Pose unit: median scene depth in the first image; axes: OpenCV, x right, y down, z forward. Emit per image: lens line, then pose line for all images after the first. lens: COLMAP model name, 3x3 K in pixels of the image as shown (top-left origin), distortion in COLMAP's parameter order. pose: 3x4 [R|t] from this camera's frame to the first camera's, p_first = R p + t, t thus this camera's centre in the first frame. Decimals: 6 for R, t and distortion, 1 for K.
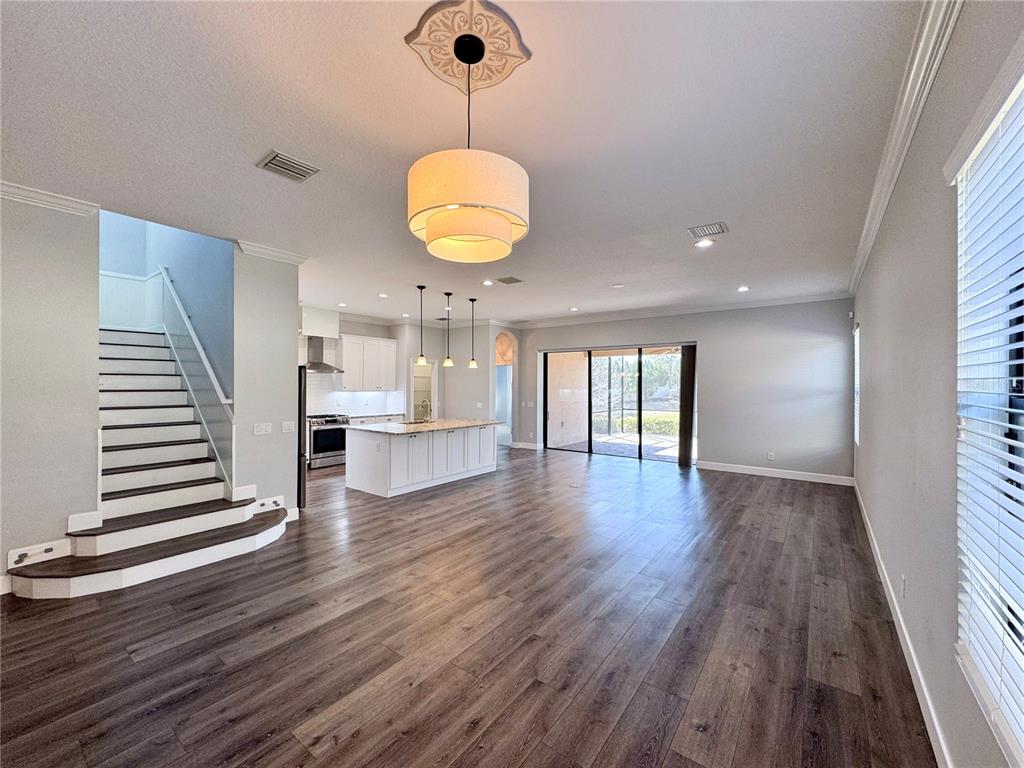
lens RADIAL K [[411.7, 0, 508.3], [0, 411.7, 383.2], [0, 0, 1]] dist [0.002948, -0.001113]
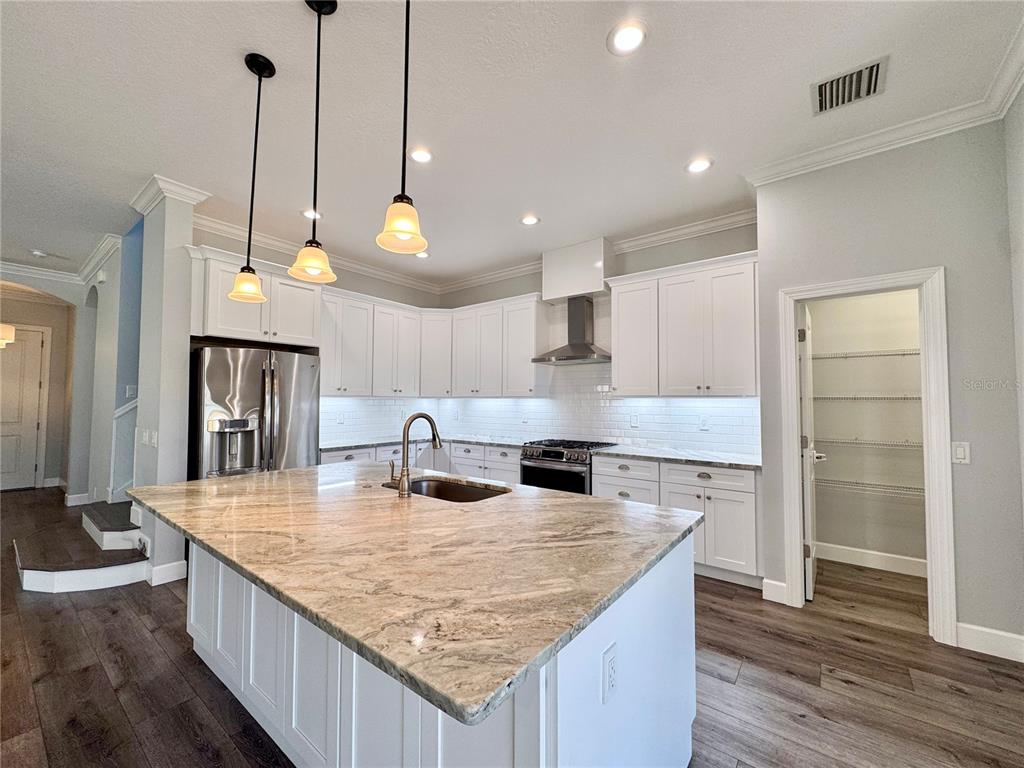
lens RADIAL K [[411.7, 0, 514.4], [0, 411.7, 390.6], [0, 0, 1]] dist [0.002948, -0.001113]
pose [[-0.007305, -0.033692, -0.999406, 0.152429], [0.002301, 0.999429, -0.033710, 0.058255], [0.999971, -0.002546, -0.007223, 1.825123]]
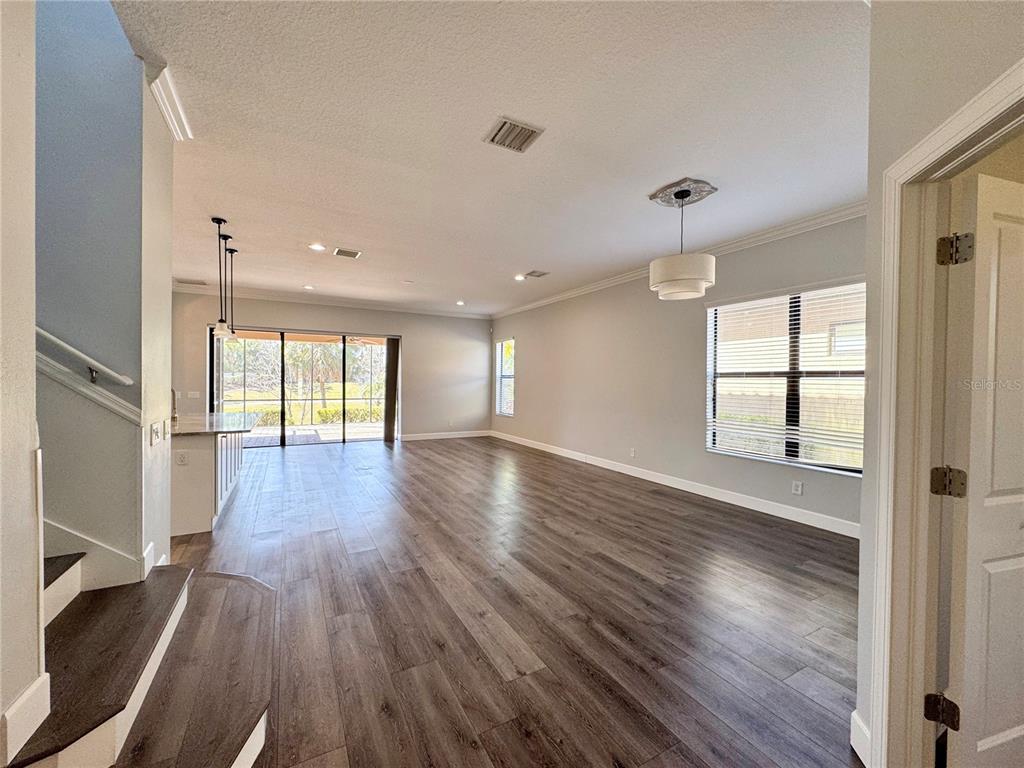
lens RADIAL K [[411.7, 0, 515.2], [0, 411.7, 387.3], [0, 0, 1]] dist [0.002948, -0.001113]
pose [[0.403961, -0.012662, 0.914689, -0.968899], [-0.013332, 0.999717, 0.019727, 0.037363], [-0.914679, -0.020163, 0.403677, 0.403530]]
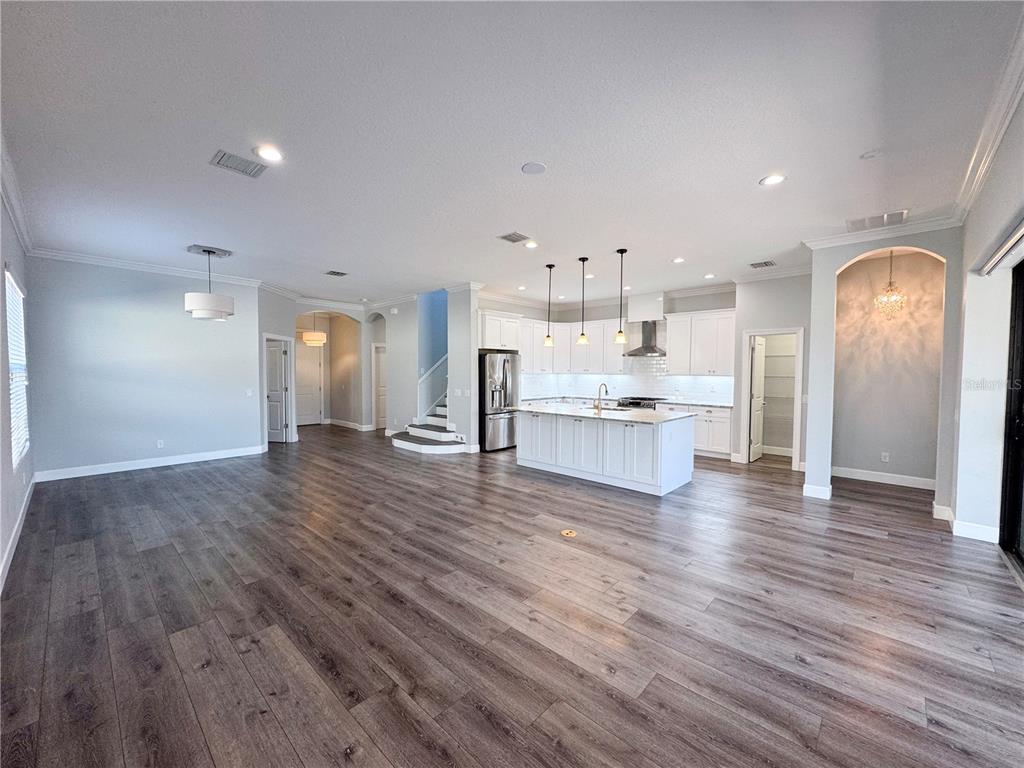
lens RADIAL K [[411.7, 0, 515.0], [0, 411.7, 387.8], [0, 0, 1]] dist [0.002948, -0.001113]
pose [[-0.099081, 0.037666, -0.994366, 1.175057], [0.000536, 0.999285, 0.037799, 0.027872], [0.995079, 0.003212, -0.099030, 1.534887]]
